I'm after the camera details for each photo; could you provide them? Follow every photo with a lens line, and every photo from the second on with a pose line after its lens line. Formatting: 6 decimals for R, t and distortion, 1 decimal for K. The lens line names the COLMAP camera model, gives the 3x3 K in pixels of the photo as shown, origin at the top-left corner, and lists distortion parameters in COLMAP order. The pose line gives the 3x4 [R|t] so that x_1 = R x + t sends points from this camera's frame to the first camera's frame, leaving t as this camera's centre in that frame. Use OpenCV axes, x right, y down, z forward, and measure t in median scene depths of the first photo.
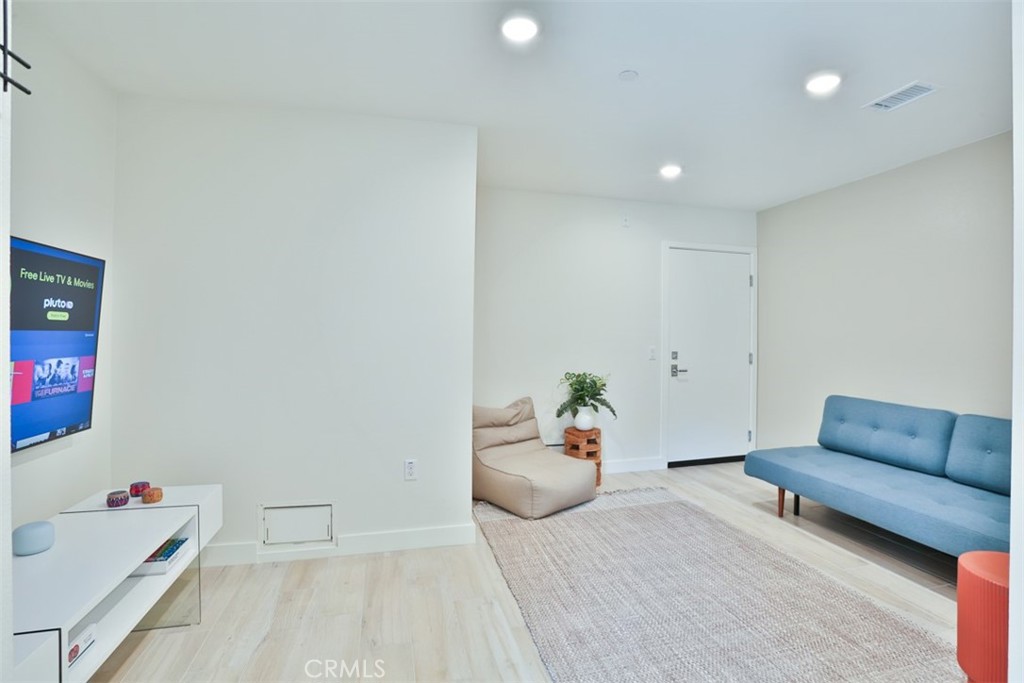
lens RADIAL K [[495.3, 0, 518.9], [0, 495.3, 336.9], [0, 0, 1]] dist [-0.078993, 0.035831]
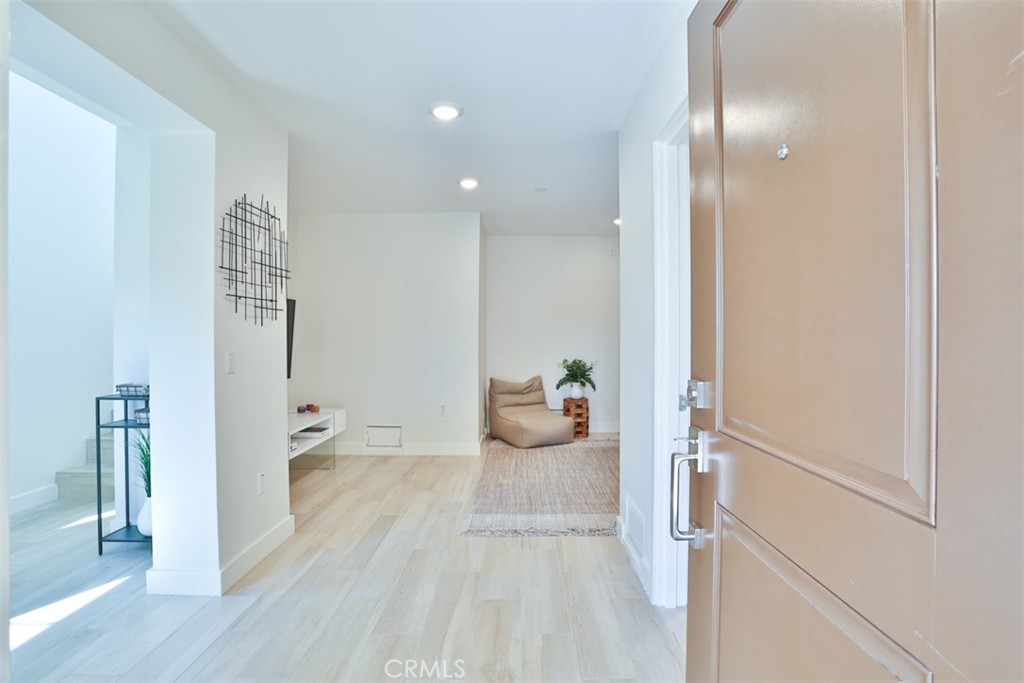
lens RADIAL K [[495.3, 0, 518.9], [0, 495.3, 336.9], [0, 0, 1]] dist [-0.078993, 0.035831]
pose [[0.965505, -0.008031, -0.260260, 0.492576], [0.007199, 0.999965, -0.004153, 0.015673], [0.260284, 0.002136, 0.965530, -0.628932]]
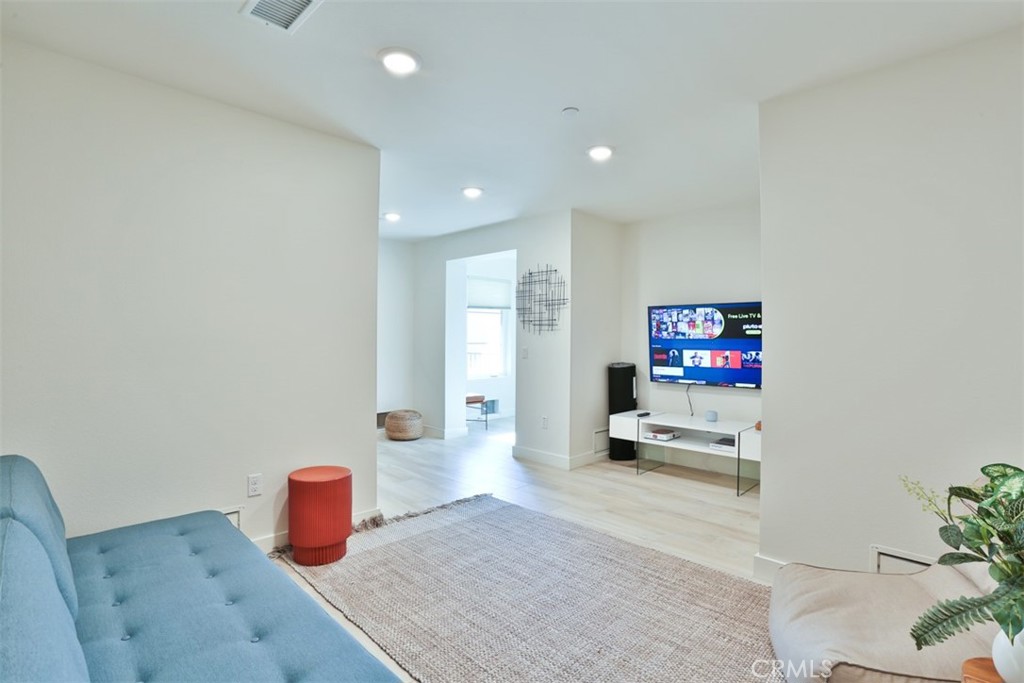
lens RADIAL K [[495.3, 0, 518.9], [0, 495.3, 336.9], [0, 0, 1]] dist [-0.078993, 0.035831]
pose [[-0.859648, -0.012616, -0.510731, 0.718969], [-0.013523, 0.999907, -0.001937, -0.001886], [0.510708, 0.005241, -0.859738, 1.521155]]
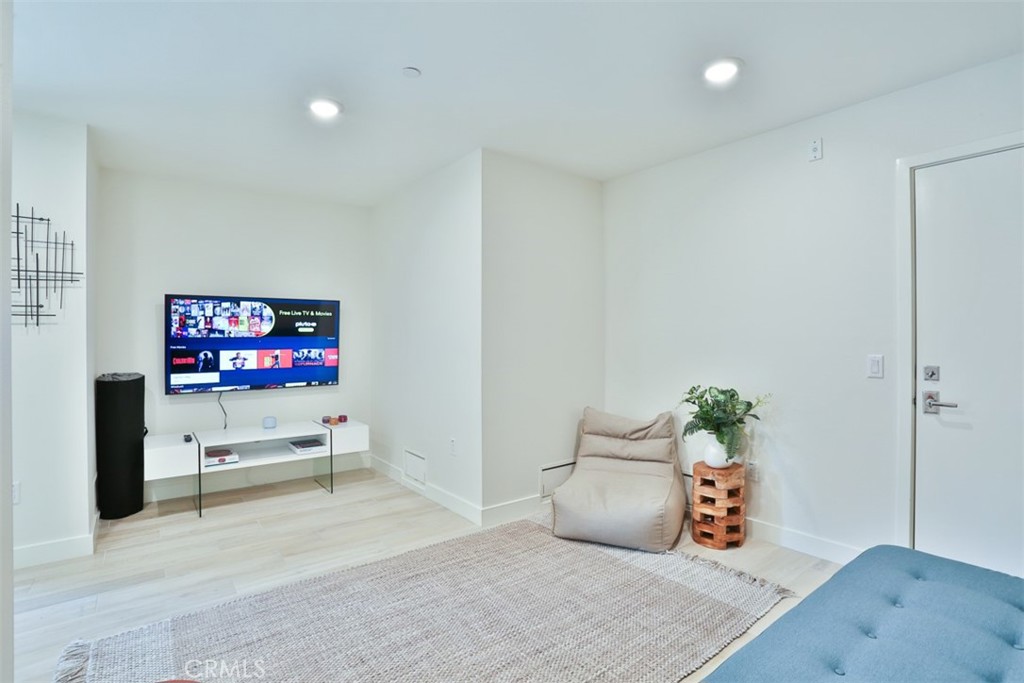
lens RADIAL K [[495.3, 0, 518.9], [0, 495.3, 336.9], [0, 0, 1]] dist [-0.078993, 0.035831]
pose [[0.396606, -0.004443, -0.917978, 0.953305], [0.002680, 0.999990, -0.003682, -0.000130], [0.917985, -0.000999, 0.396613, 0.639036]]
